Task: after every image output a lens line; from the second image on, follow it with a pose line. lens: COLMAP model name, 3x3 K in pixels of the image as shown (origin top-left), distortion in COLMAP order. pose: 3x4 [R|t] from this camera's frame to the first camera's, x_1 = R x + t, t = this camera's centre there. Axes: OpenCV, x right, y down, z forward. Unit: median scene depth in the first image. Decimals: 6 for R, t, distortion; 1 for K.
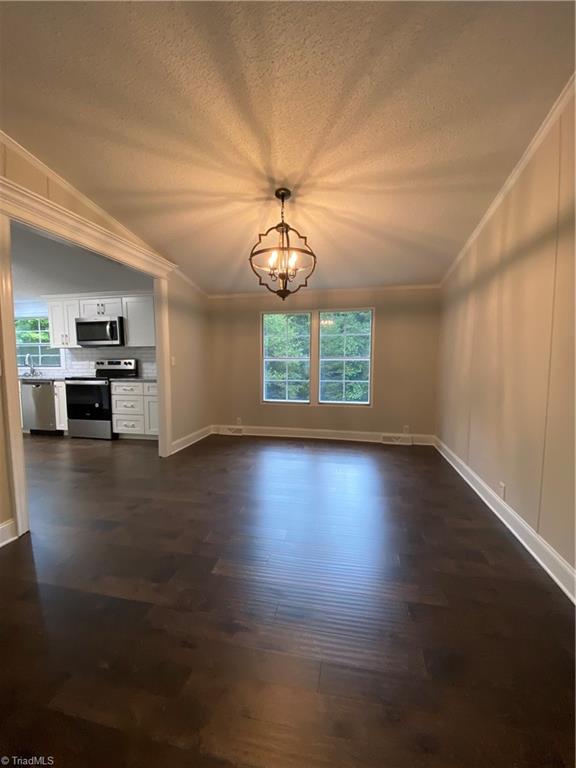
lens RADIAL K [[309.0, 0, 288.0], [0, 309.0, 384.0], [0, 0, 1]] dist [-0.000992, -0.000234]
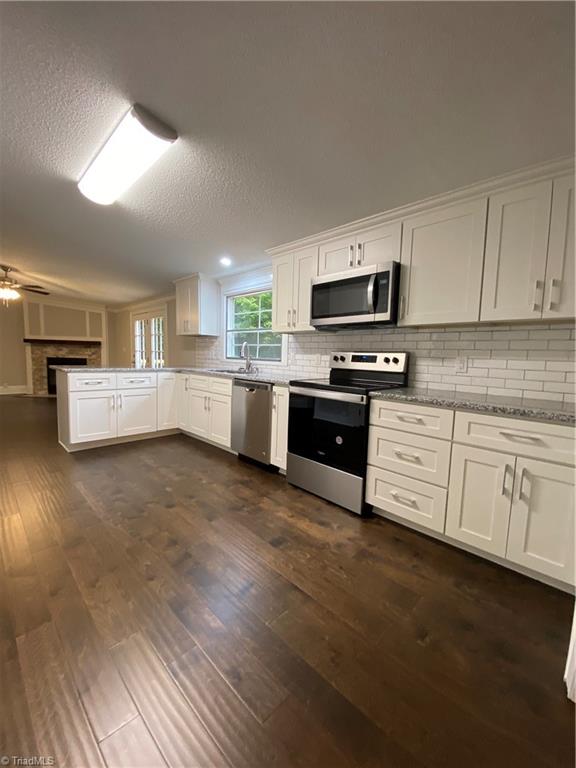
lens RADIAL K [[309.0, 0, 288.0], [0, 309.0, 384.0], [0, 0, 1]] dist [-0.000992, -0.000234]
pose [[0.838224, 0.079463, -0.539505, -0.403268], [-0.076812, 0.996668, 0.027455, -0.030143], [0.539889, 0.018427, 0.841535, 0.501469]]
